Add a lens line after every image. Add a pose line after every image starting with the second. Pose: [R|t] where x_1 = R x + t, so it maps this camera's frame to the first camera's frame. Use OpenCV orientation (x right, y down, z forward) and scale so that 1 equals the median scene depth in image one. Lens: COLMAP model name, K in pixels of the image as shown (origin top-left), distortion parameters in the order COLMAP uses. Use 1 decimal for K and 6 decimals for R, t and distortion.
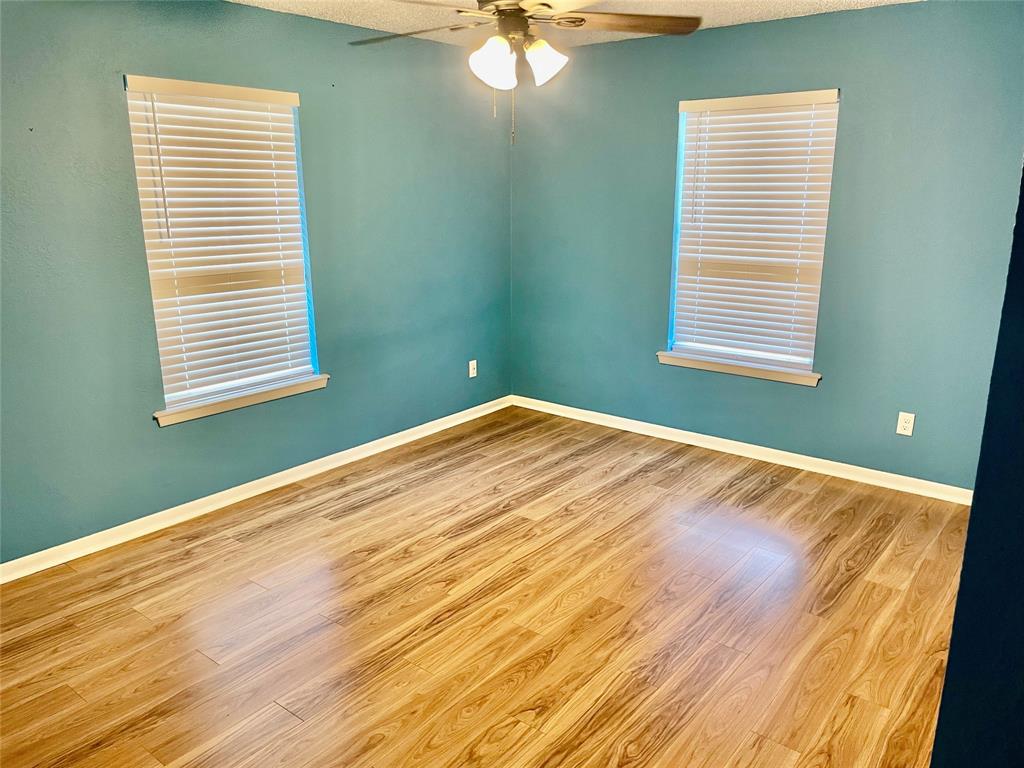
lens RADIAL K [[781.1, 0, 511.0], [0, 781.1, 385.4], [0, 0, 1]] dist [0.060600, -0.049353]
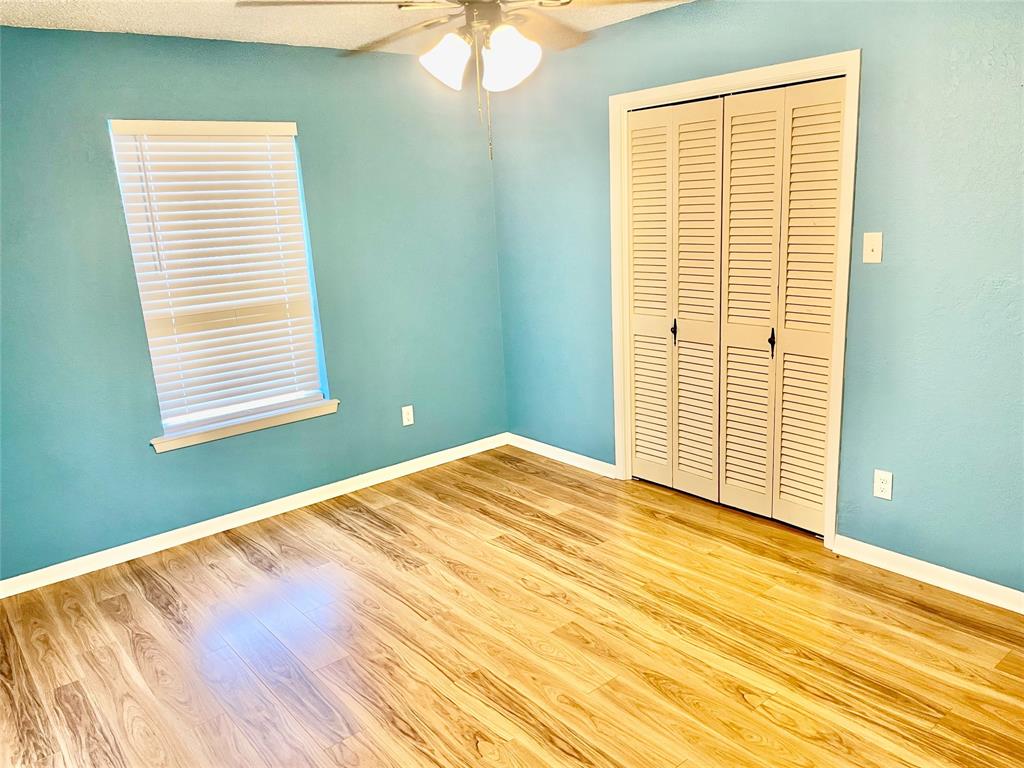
lens RADIAL K [[781.1, 0, 511.5], [0, 781.1, 379.3], [0, 0, 1]] dist [0.060600, -0.049353]
pose [[0.203879, -0.230239, 0.951537, -0.548098], [0.297182, 0.940644, 0.163928, -0.142975], [-0.932800, 0.249358, 0.260200, 0.533731]]
